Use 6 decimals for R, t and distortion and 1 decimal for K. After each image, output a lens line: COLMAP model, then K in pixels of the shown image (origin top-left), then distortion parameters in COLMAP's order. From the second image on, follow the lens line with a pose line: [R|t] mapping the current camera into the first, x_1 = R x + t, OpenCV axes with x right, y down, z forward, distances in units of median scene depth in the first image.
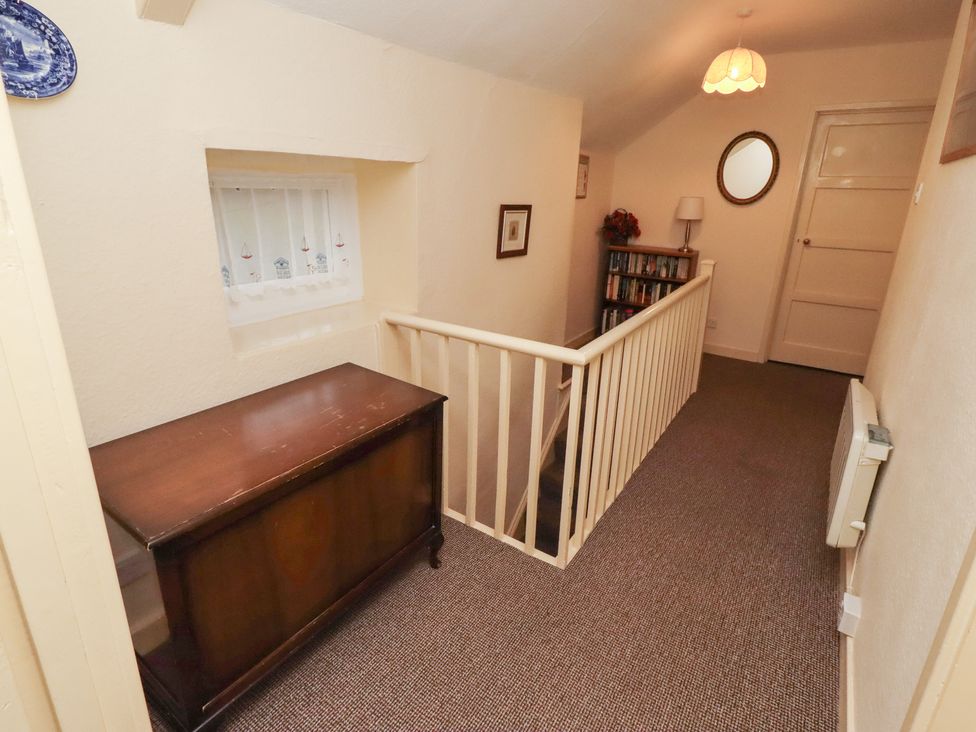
lens RADIAL K [[520.0, 0, 481.6], [0, 520.0, 364.9], [0, 0, 1]] dist [0.002800, -0.000715]
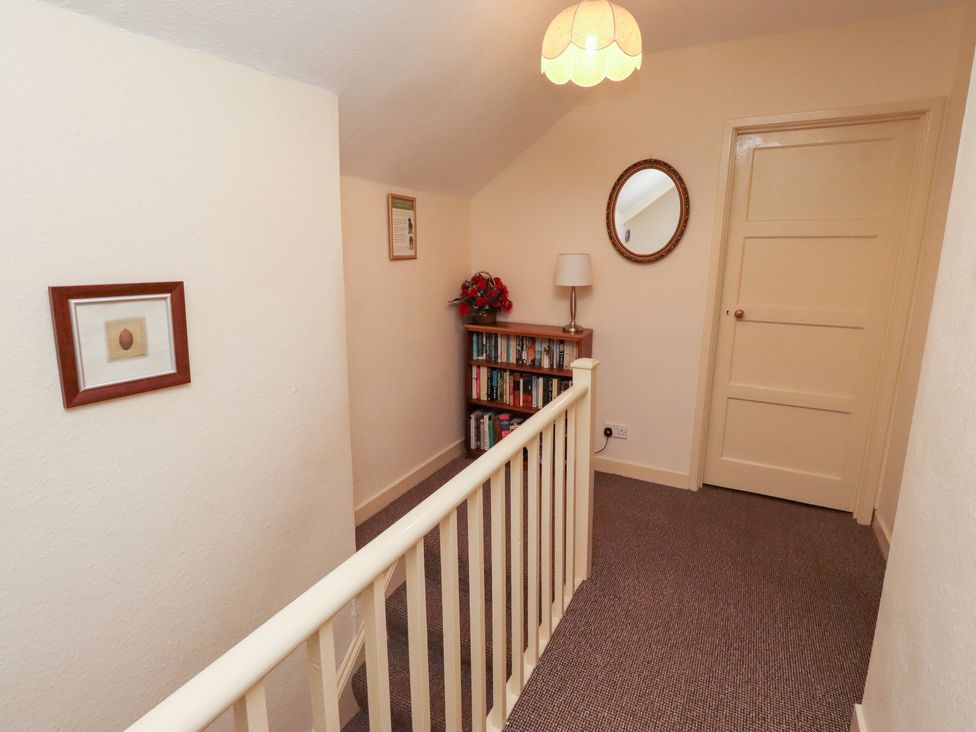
lens RADIAL K [[520.0, 0, 489.2], [0, 520.0, 363.2], [0, 0, 1]] dist [0.002800, -0.000715]
pose [[0.994130, -0.043279, 0.099155, 0.212519], [0.053387, 0.993385, -0.101668, -0.112644], [-0.094099, 0.106365, 0.989865, 0.337685]]
